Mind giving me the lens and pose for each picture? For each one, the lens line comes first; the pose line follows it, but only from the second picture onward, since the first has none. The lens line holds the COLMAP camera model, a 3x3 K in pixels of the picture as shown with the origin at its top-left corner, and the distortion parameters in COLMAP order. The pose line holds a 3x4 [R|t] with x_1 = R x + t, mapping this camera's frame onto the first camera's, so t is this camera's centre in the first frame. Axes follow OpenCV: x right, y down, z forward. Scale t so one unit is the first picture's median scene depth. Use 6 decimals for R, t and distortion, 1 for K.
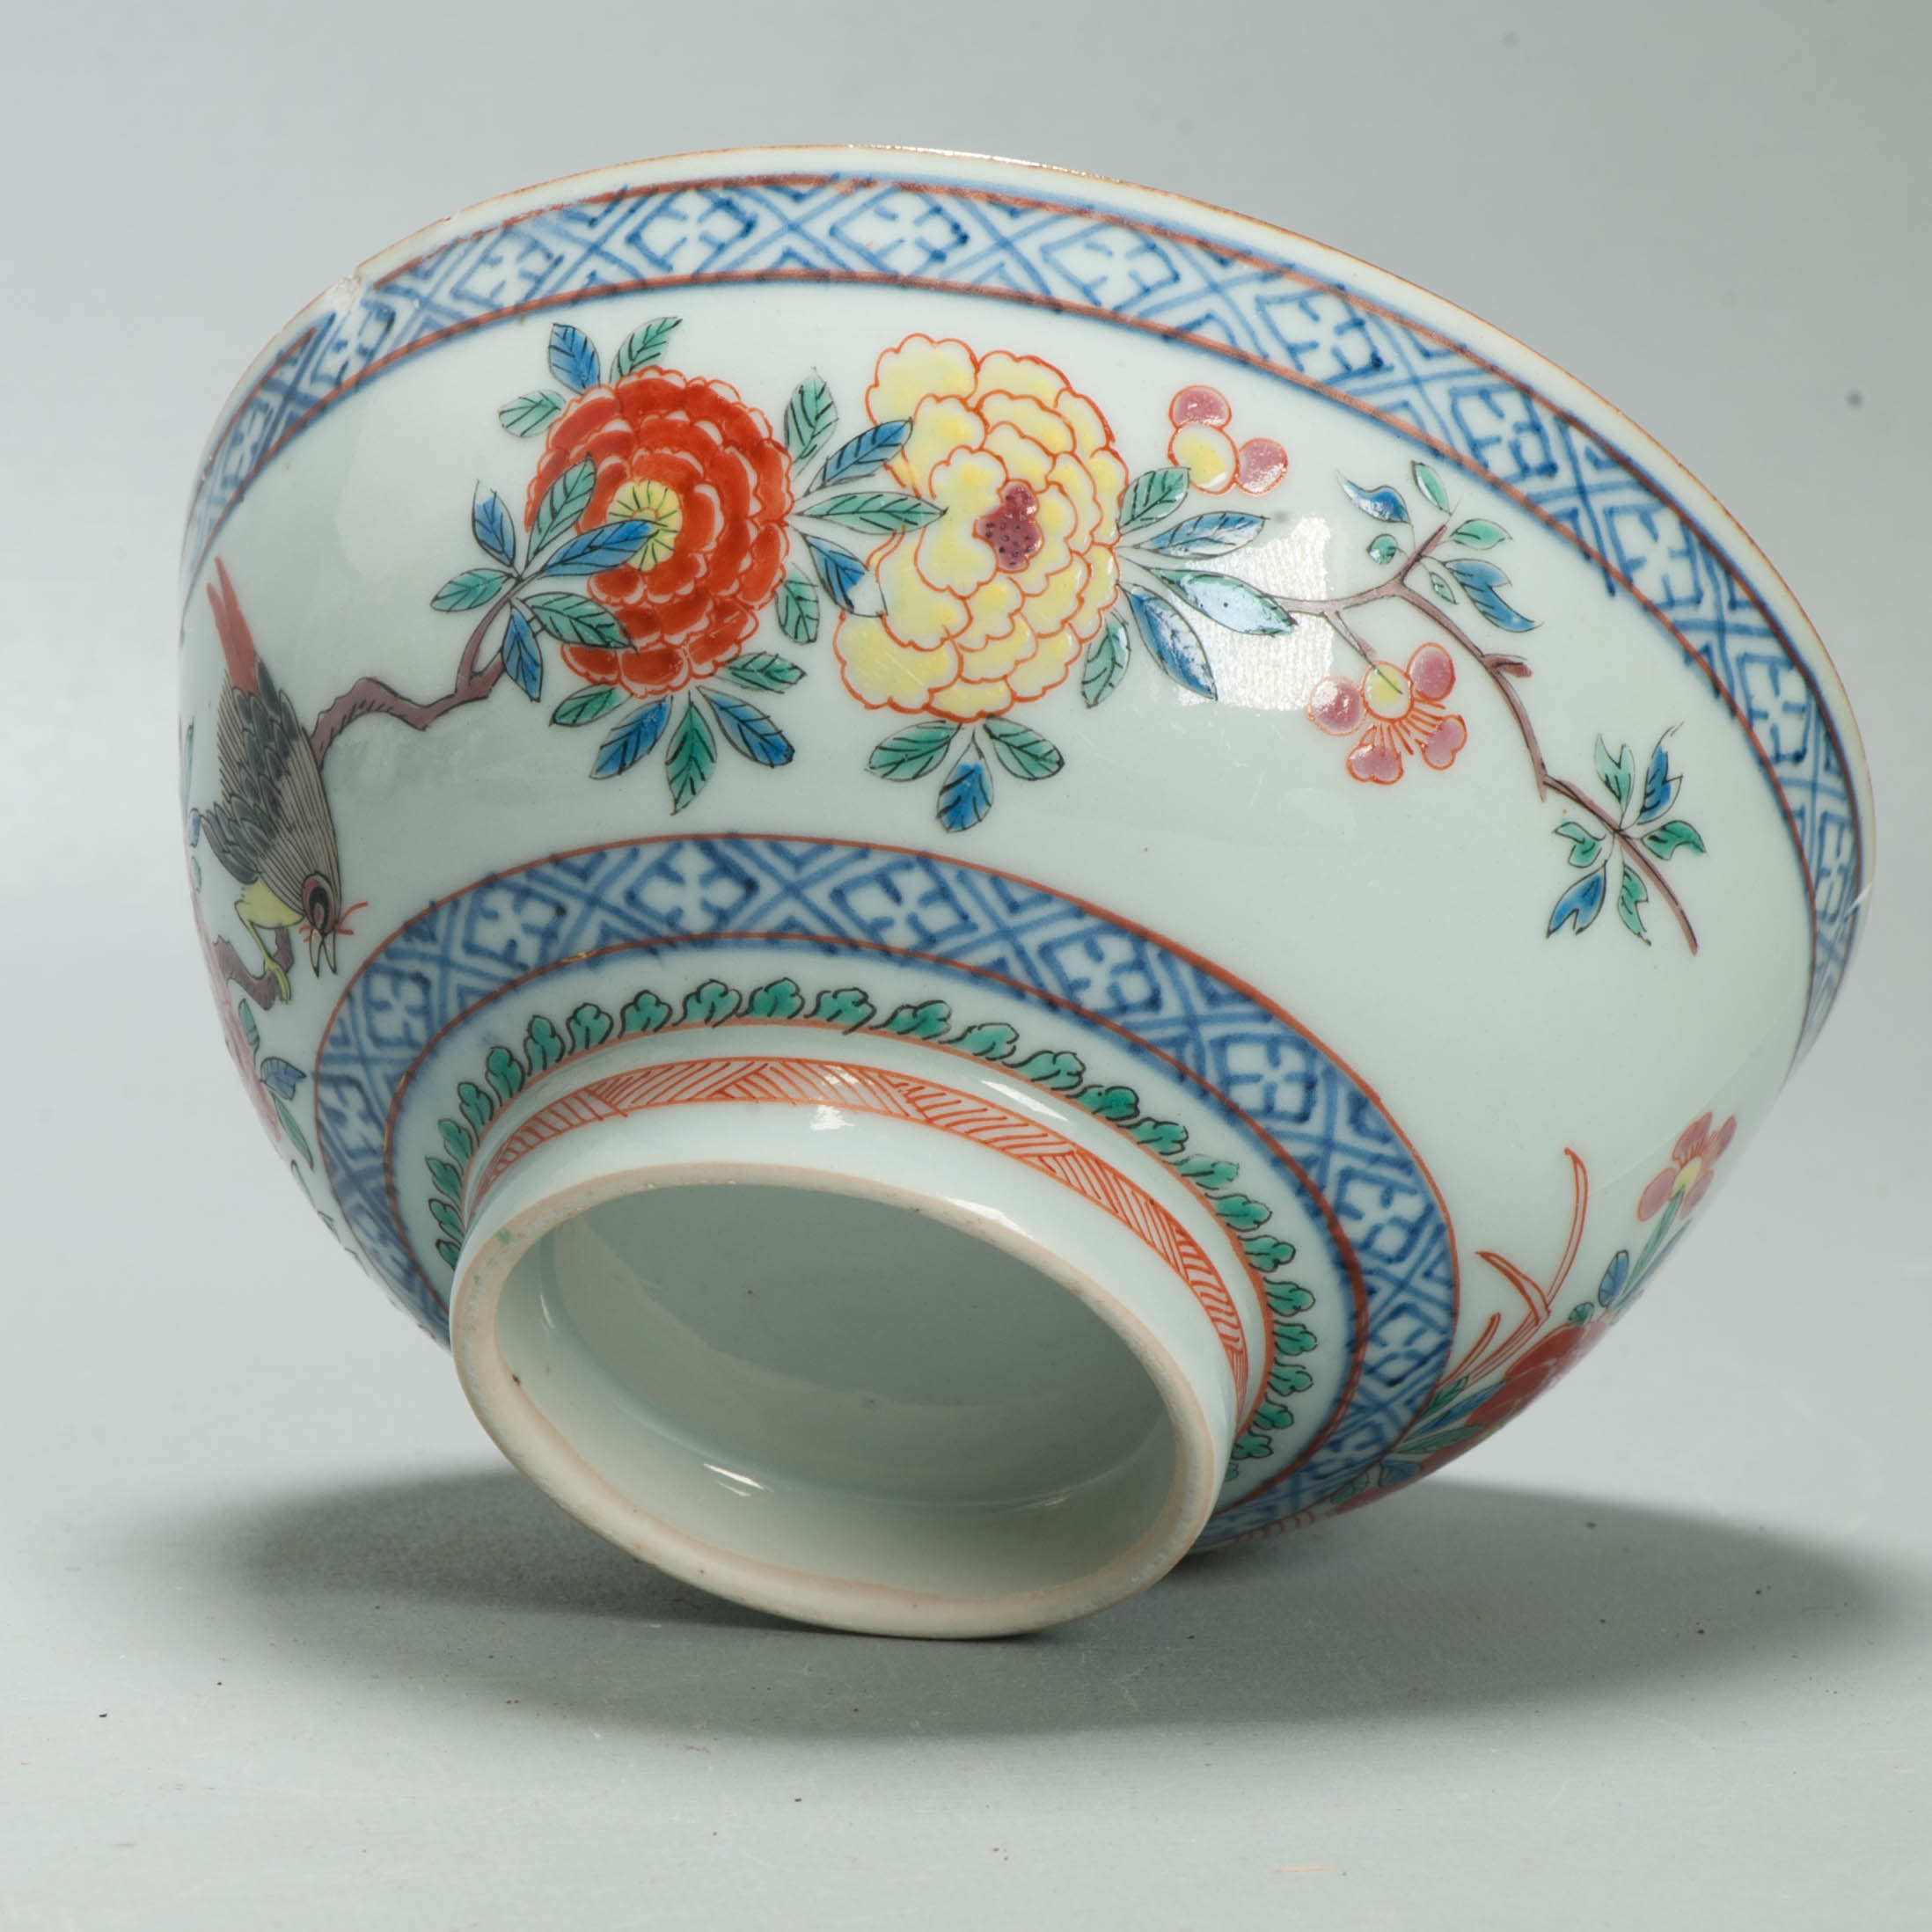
lens RADIAL K [[11616.0, 0, 912.2], [0, 11616.0, 970.9], [0, 0, 1]] dist [-0.646614, 80.596973]
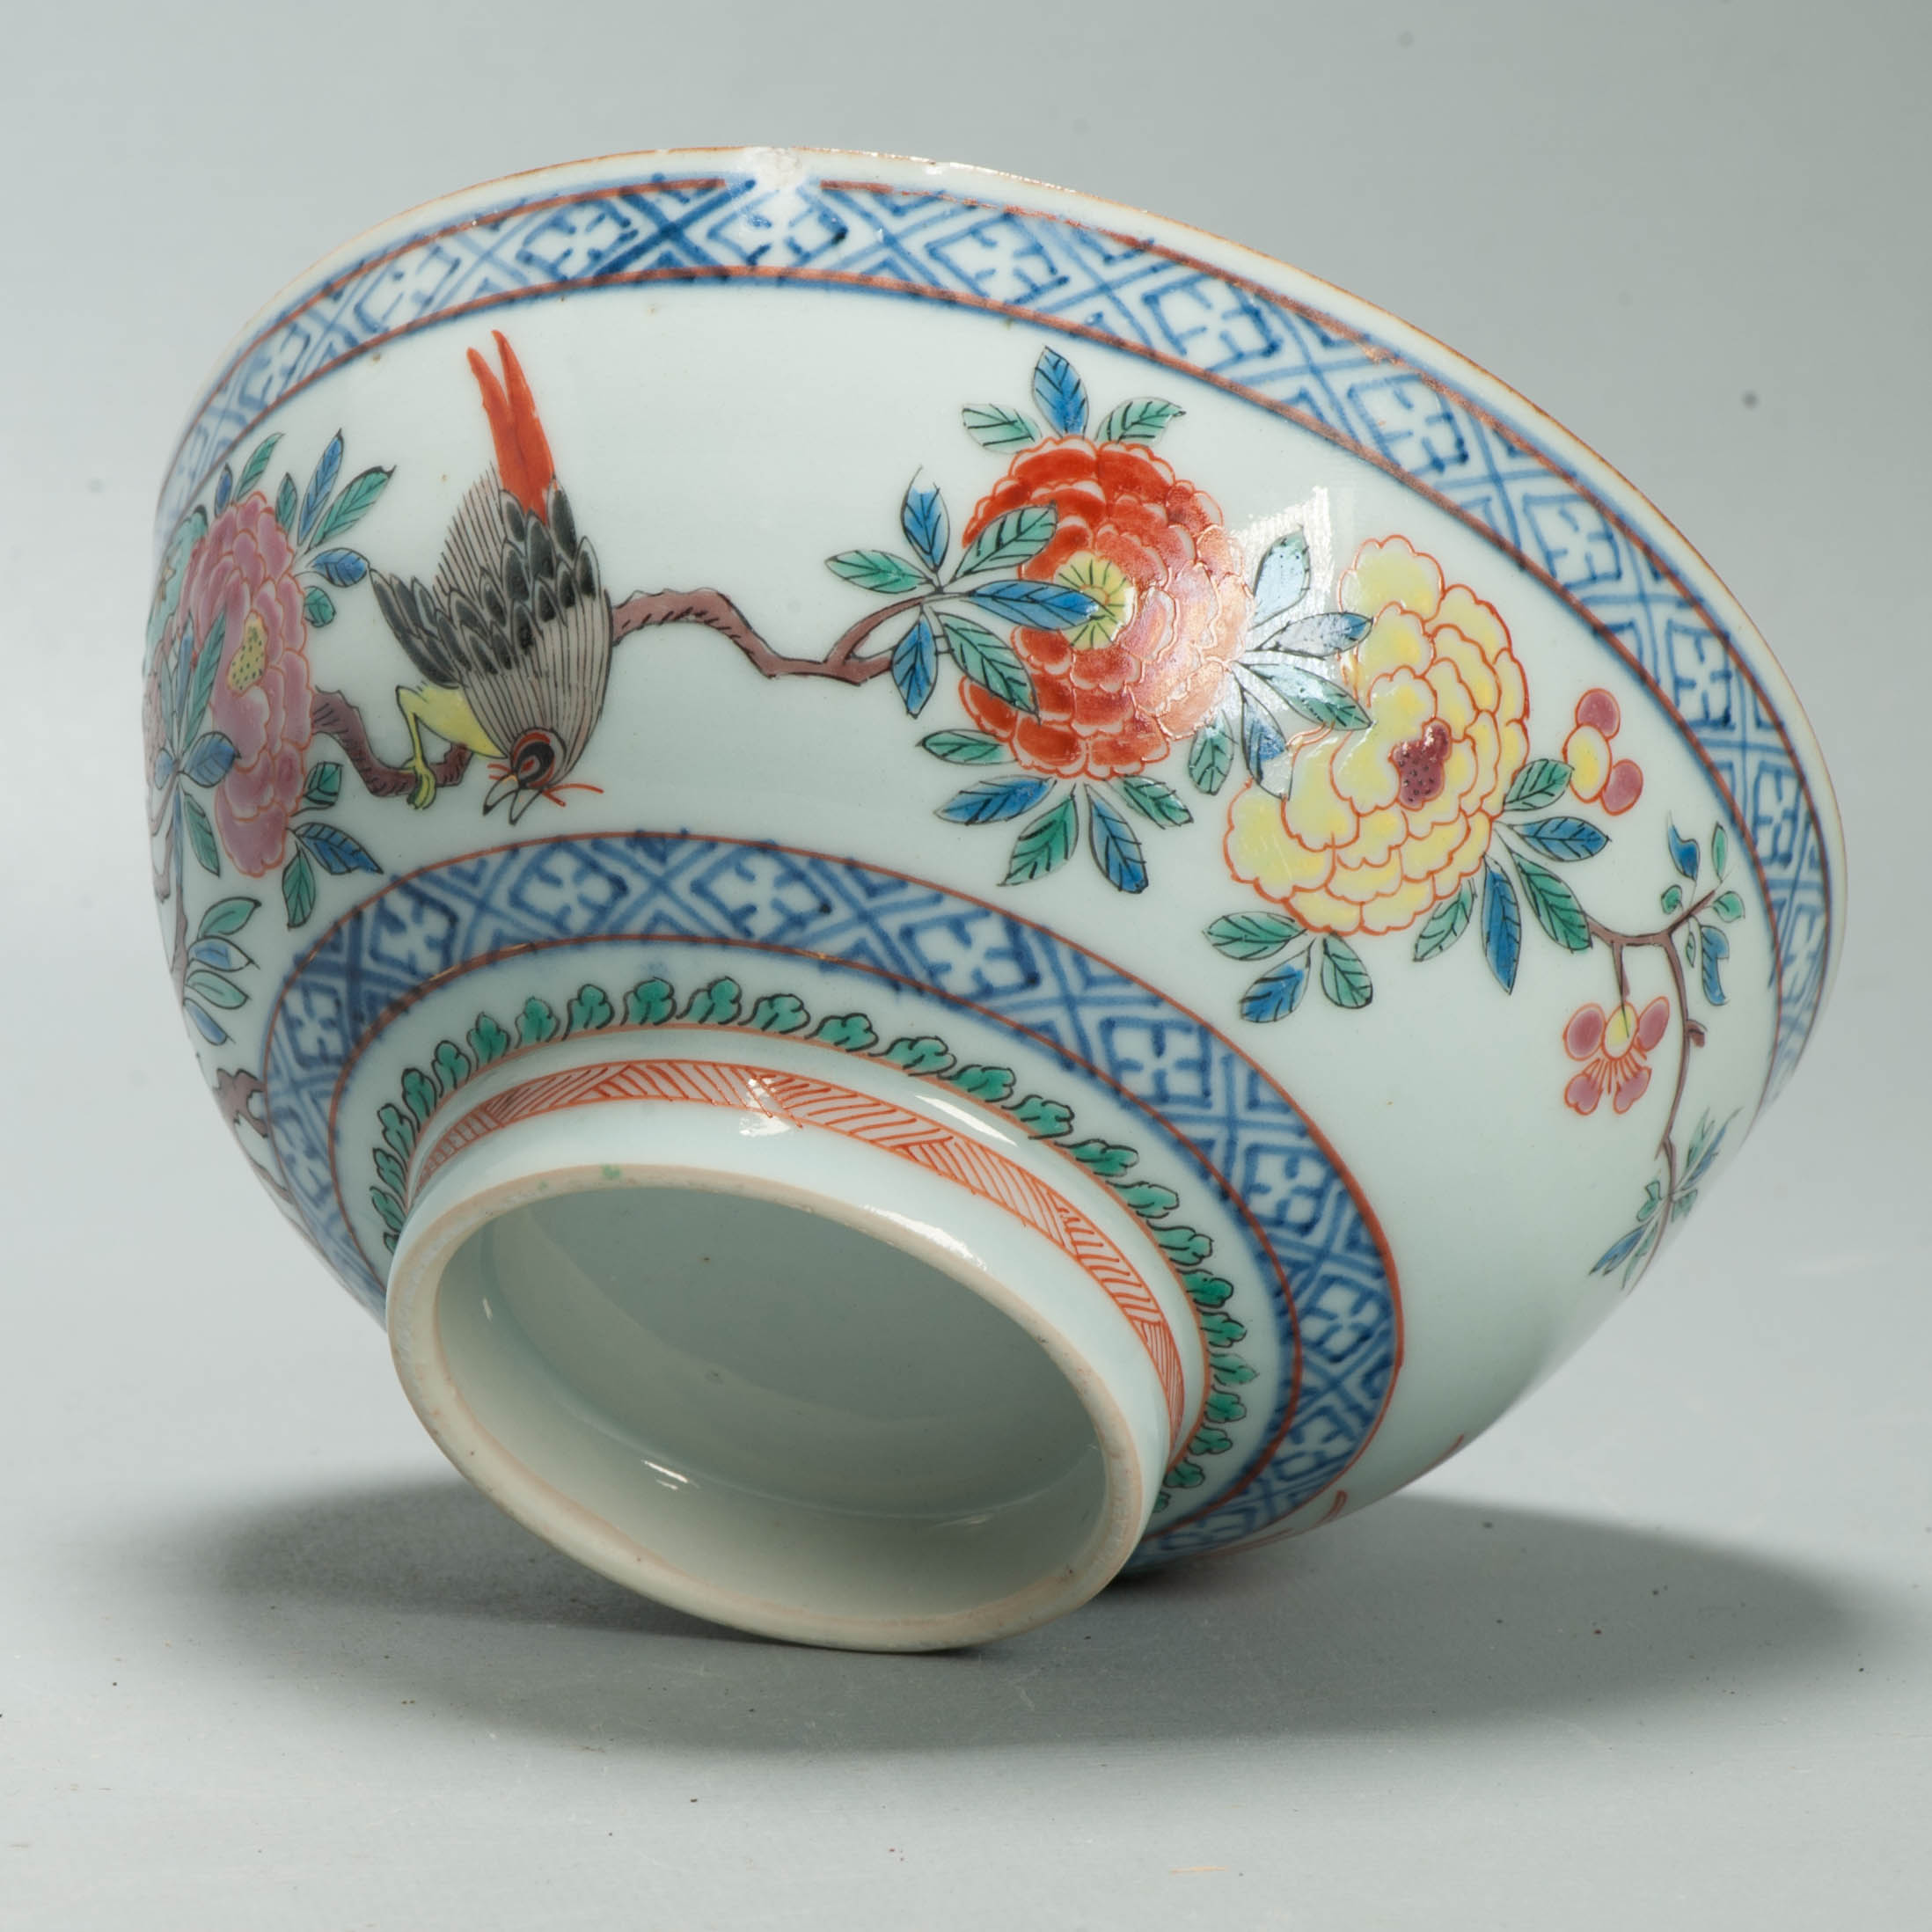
lens RADIAL K [[11616.0, 0, 912.2], [0, 11616.0, 970.9], [0, 0, 1]] dist [-0.646614, 80.596973]
pose [[0.811893, 0.358634, 0.460665, -0.476808], [-0.428048, 0.902259, 0.051986, -0.054855], [-0.396995, -0.239394, 0.886051, 0.126327]]
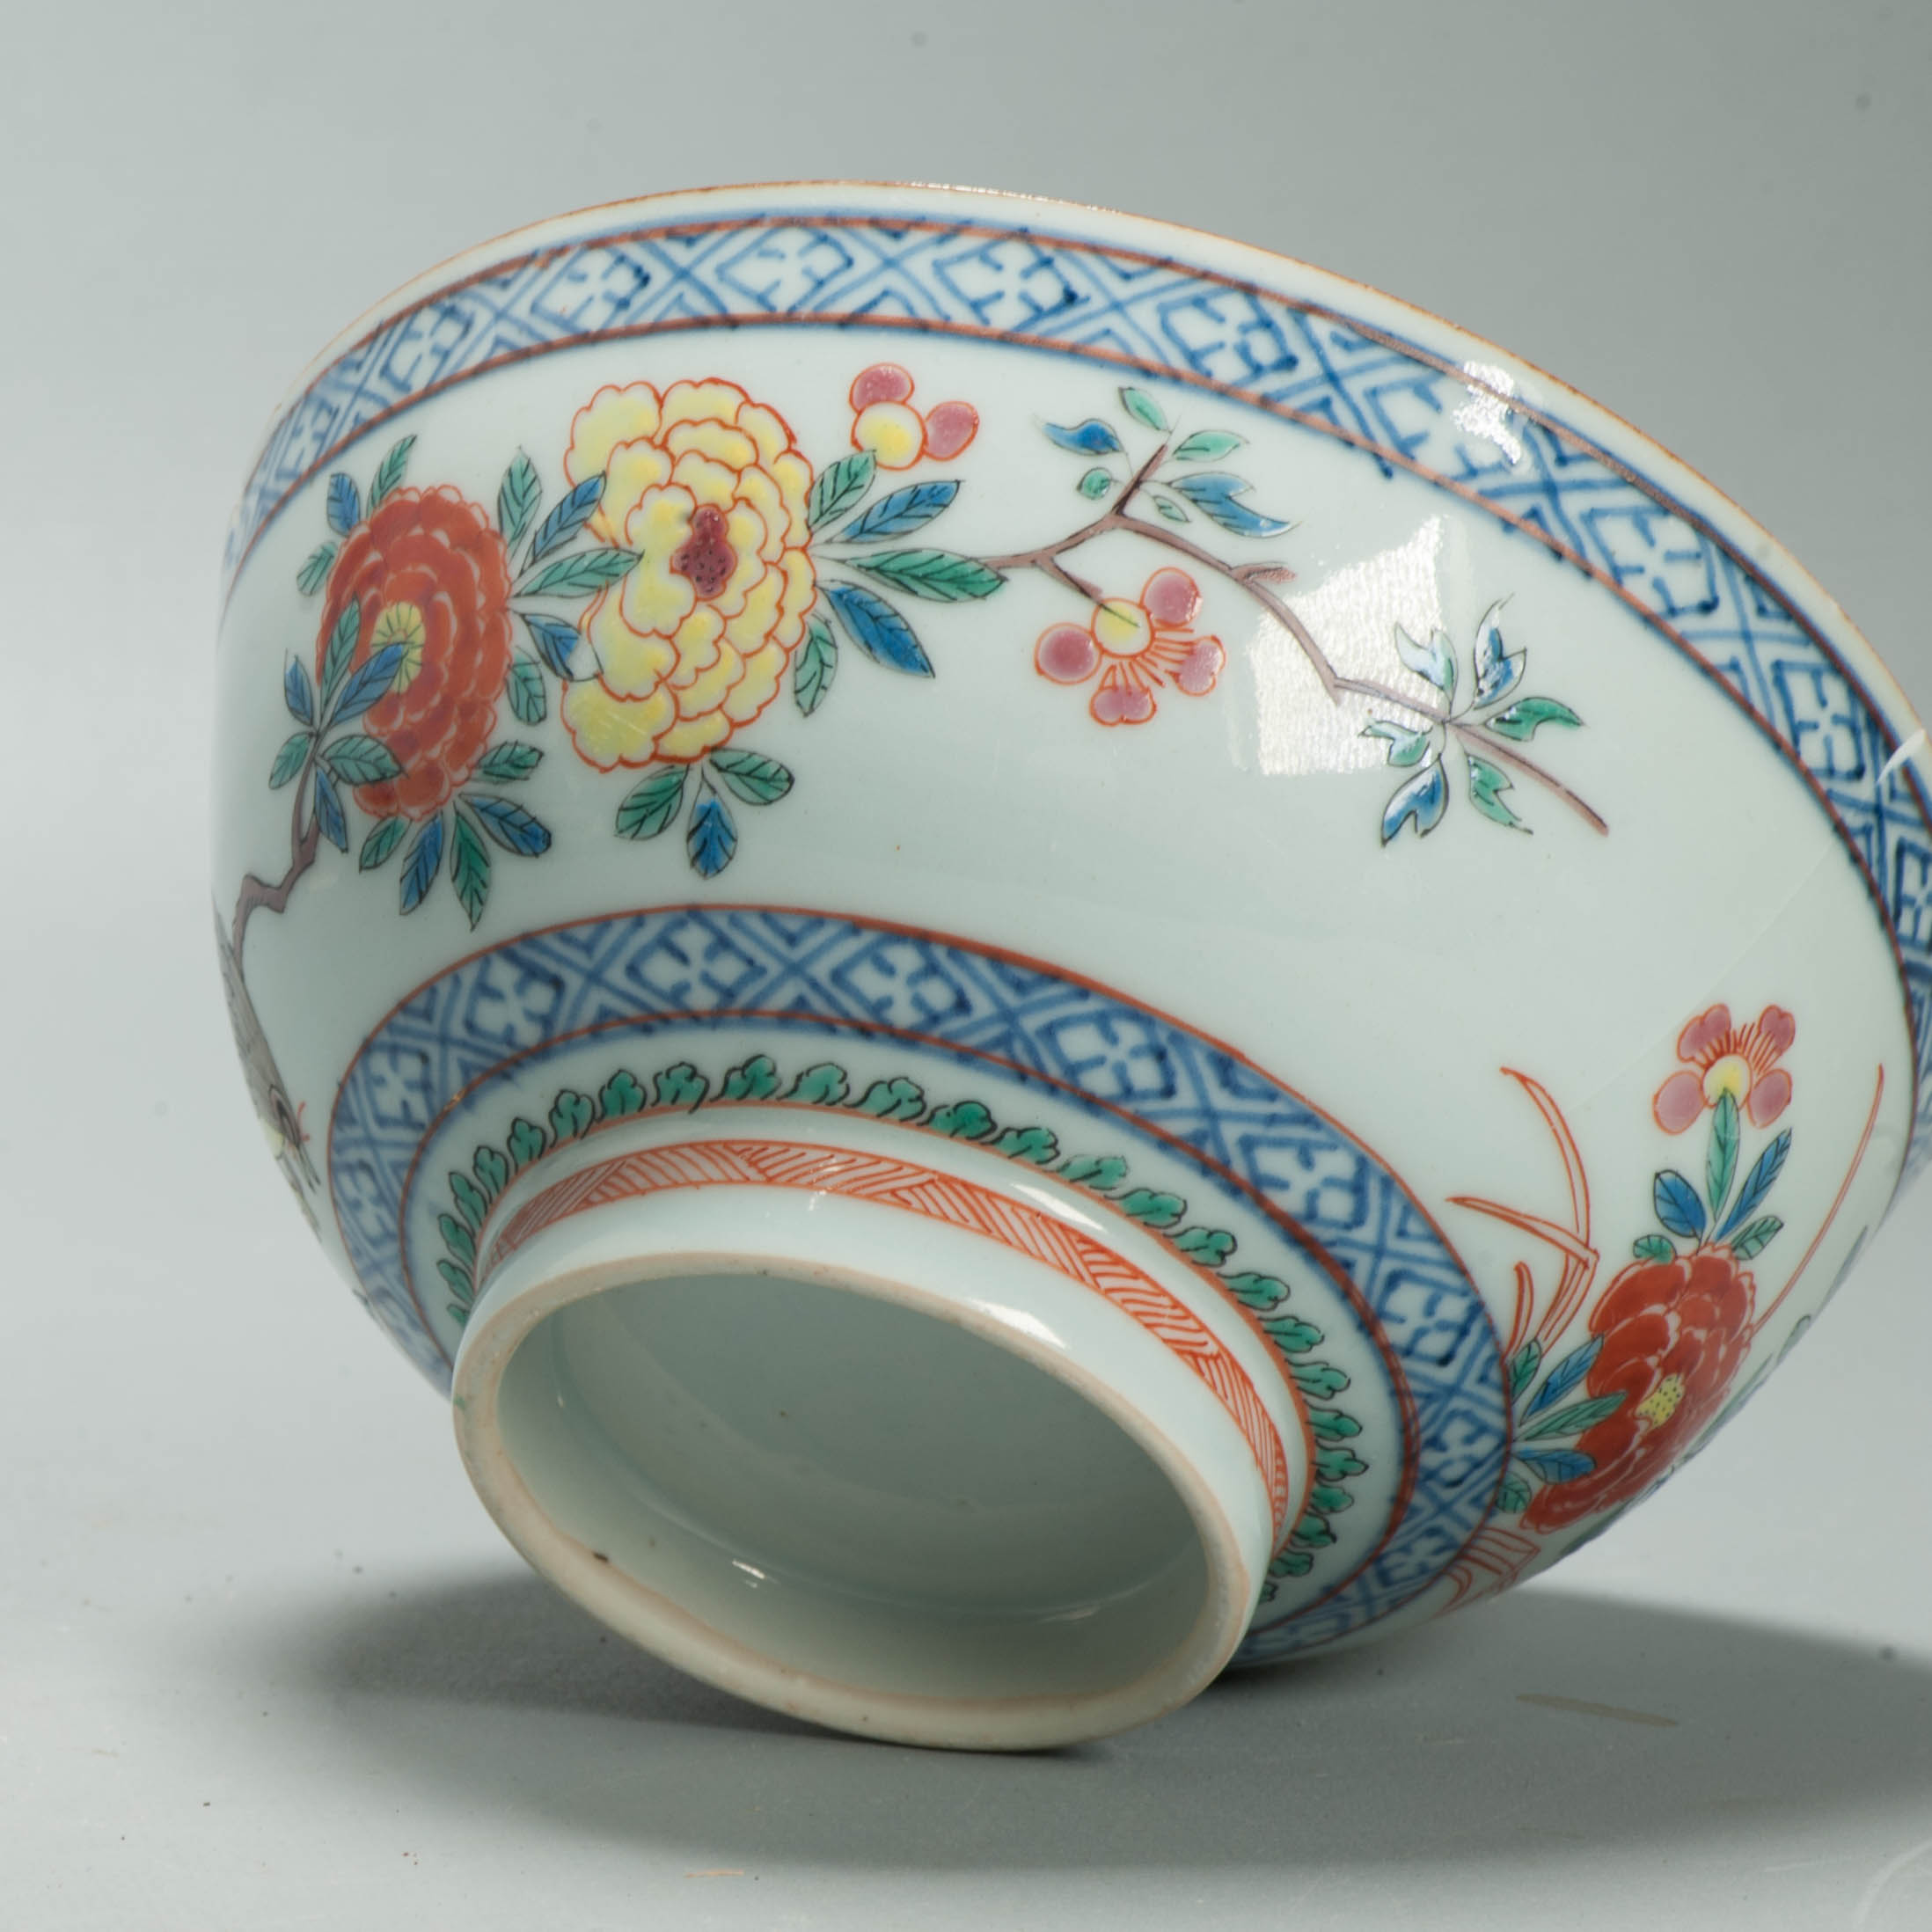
lens RADIAL K [[11616.0, 0, 912.2], [0, 11616.0, 970.9], [0, 0, 1]] dist [-0.646614, 80.596973]
pose [[0.906993, -0.230716, -0.352326, 0.349943], [0.196939, 0.971837, -0.129415, 0.121256], [0.372262, 0.047992, 0.926886, 0.120184]]
